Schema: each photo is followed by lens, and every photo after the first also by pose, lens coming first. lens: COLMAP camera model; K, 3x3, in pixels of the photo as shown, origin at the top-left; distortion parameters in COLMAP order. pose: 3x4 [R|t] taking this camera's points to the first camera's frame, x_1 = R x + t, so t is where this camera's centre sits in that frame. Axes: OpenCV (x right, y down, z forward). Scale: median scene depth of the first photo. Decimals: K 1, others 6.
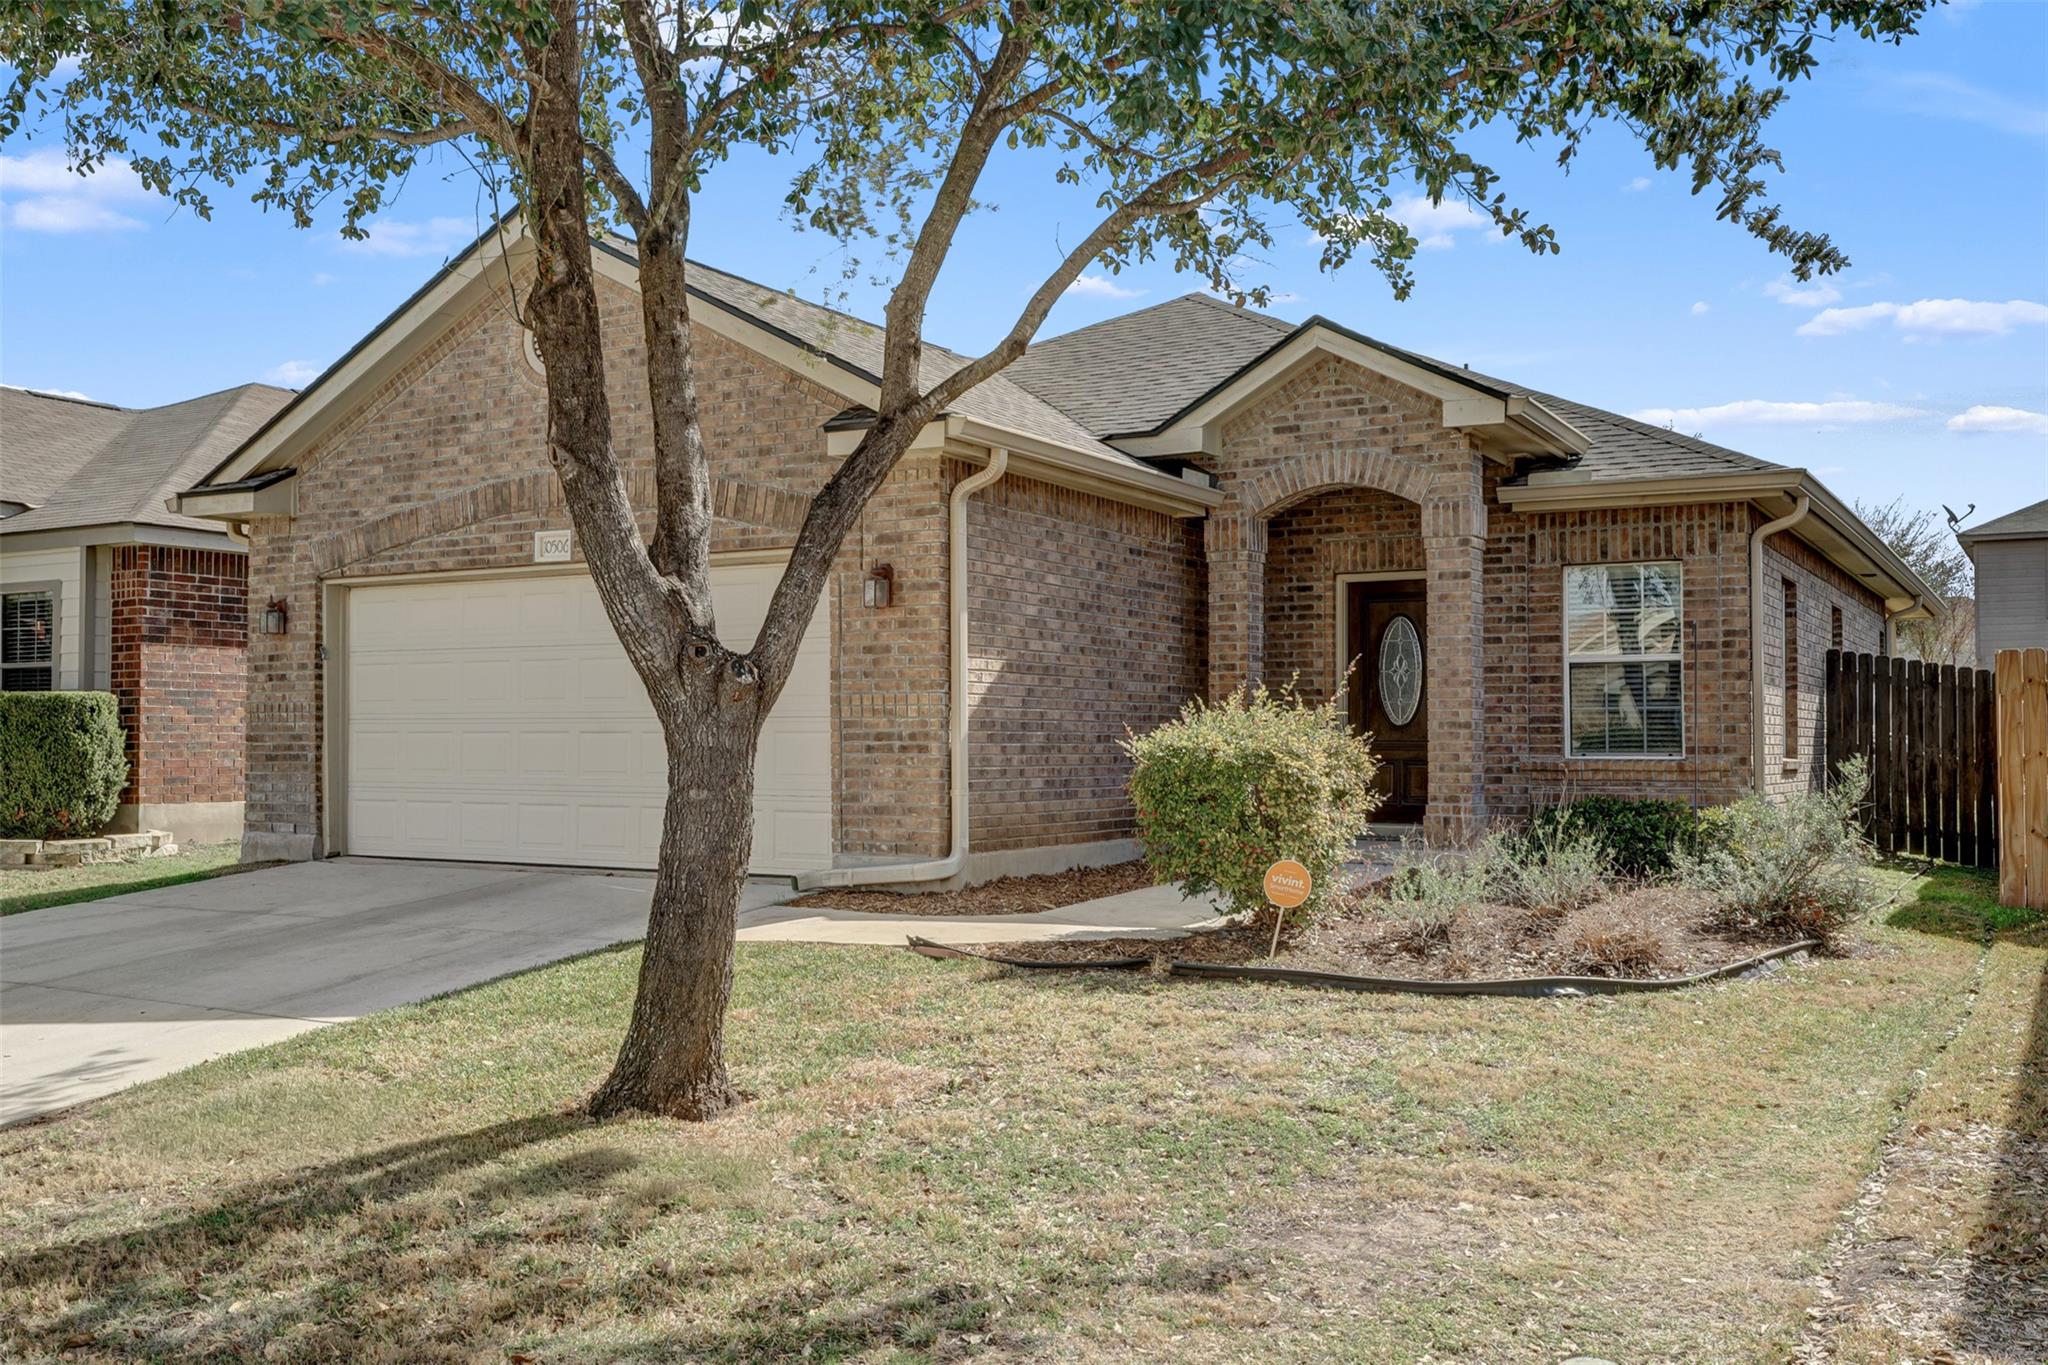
lens RADIAL K [[2047.4, 0, 1024.0], [0, 2047.4, 682.5], [0, 0, 1]] dist [-0.004357, -0.000589]
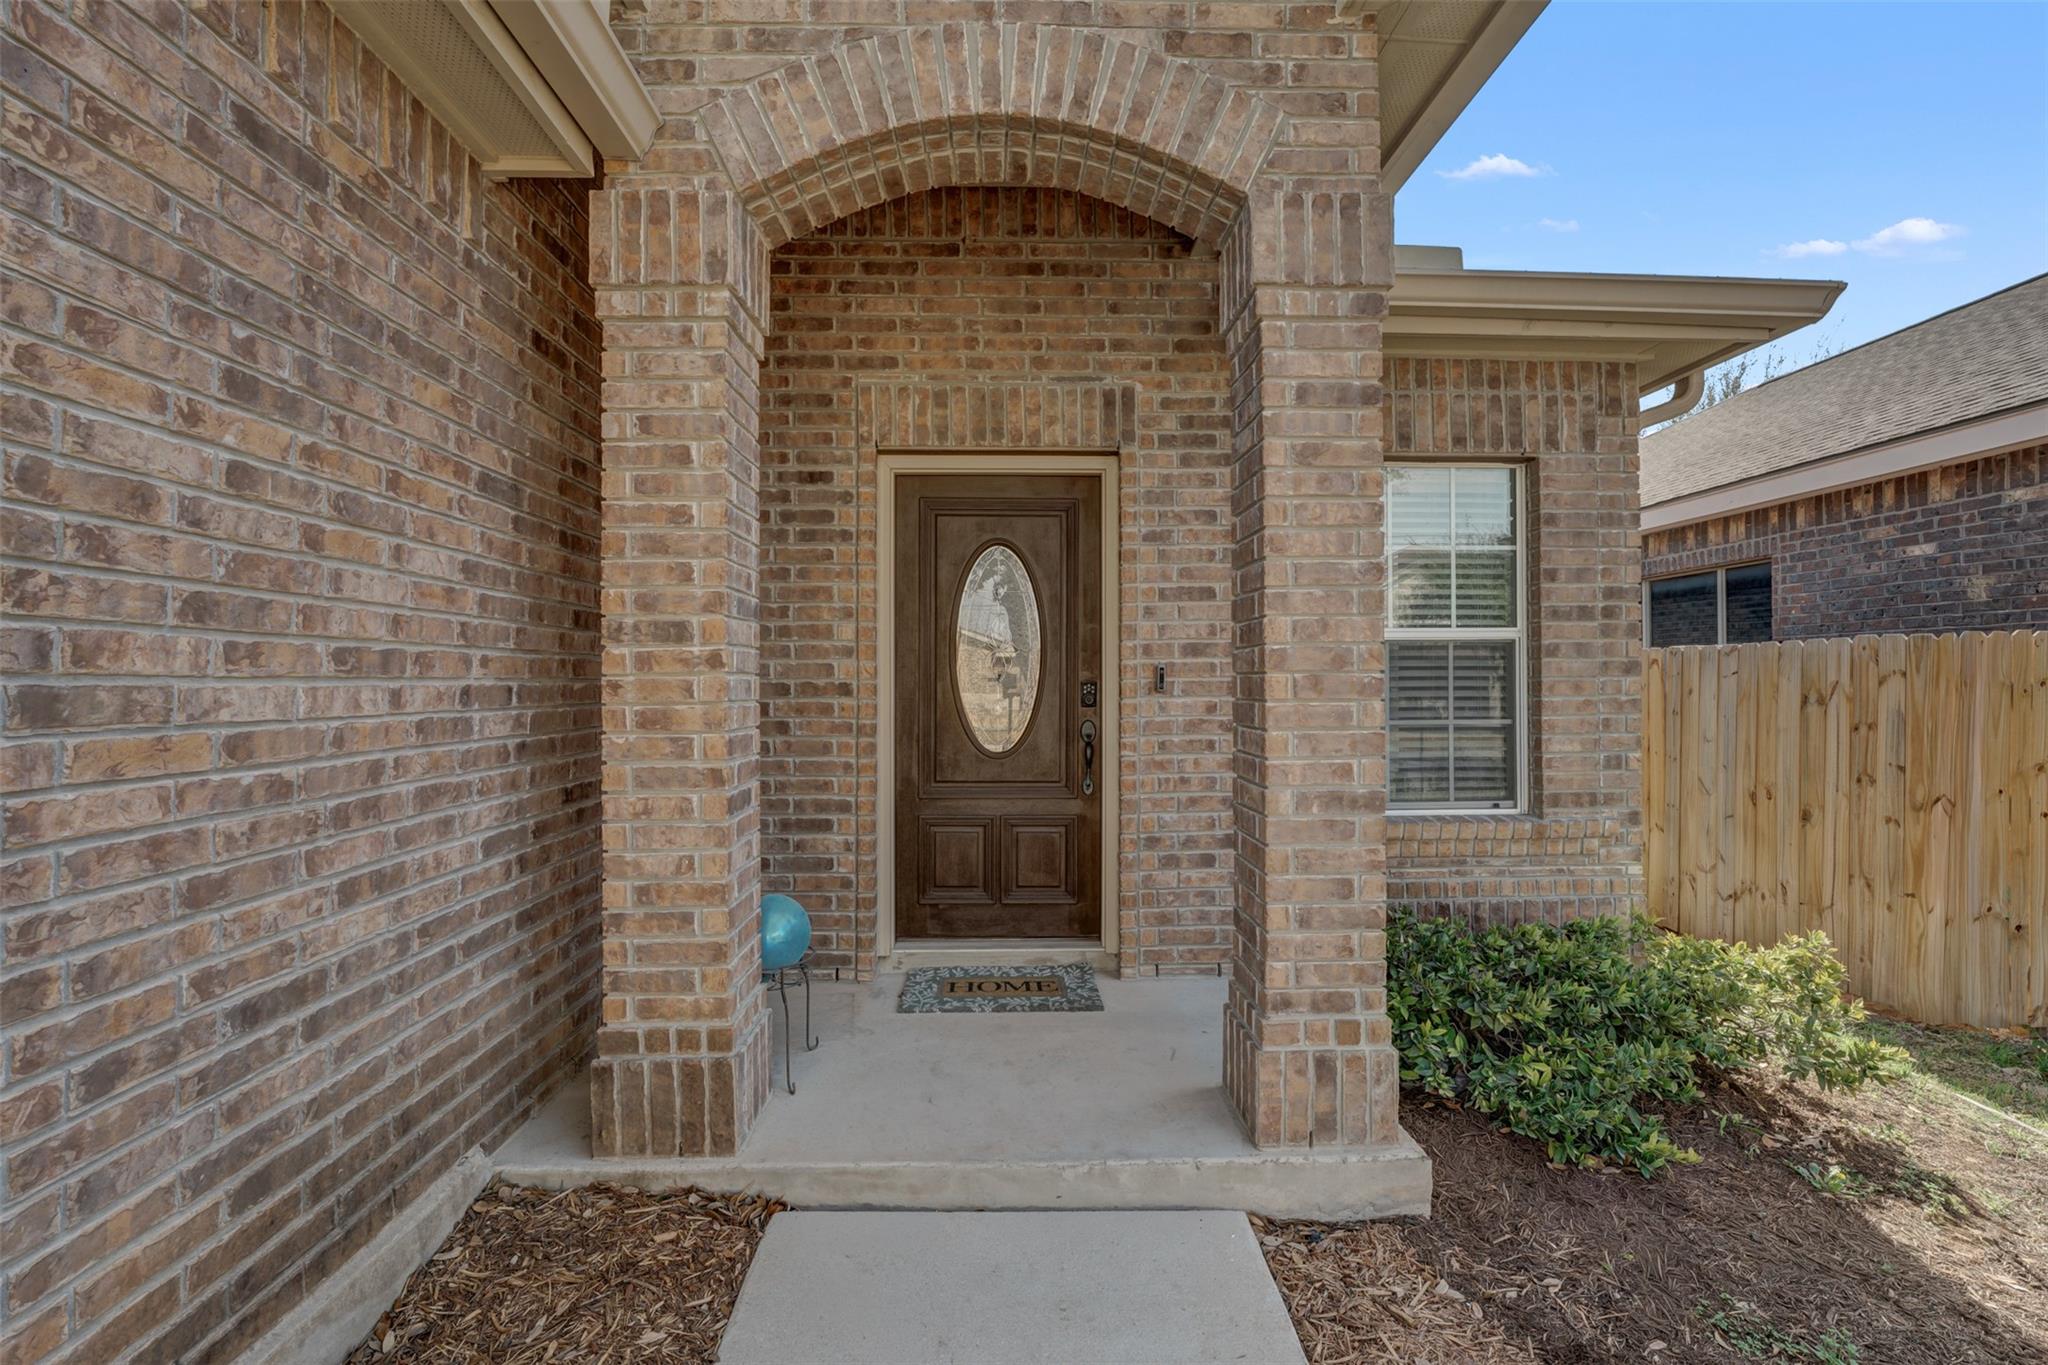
lens RADIAL K [[867.1, 0, 1004.3], [0, 867.1, 675.3], [0, 0, 1]] dist [-0.010760, 0.000199]
pose [[0.858514, -0.000468, 0.512789, 0.074455], [-0.013496, 0.999633, 0.023507, -0.004437], [-0.512612, -0.027102, 0.858193, 0.848172]]
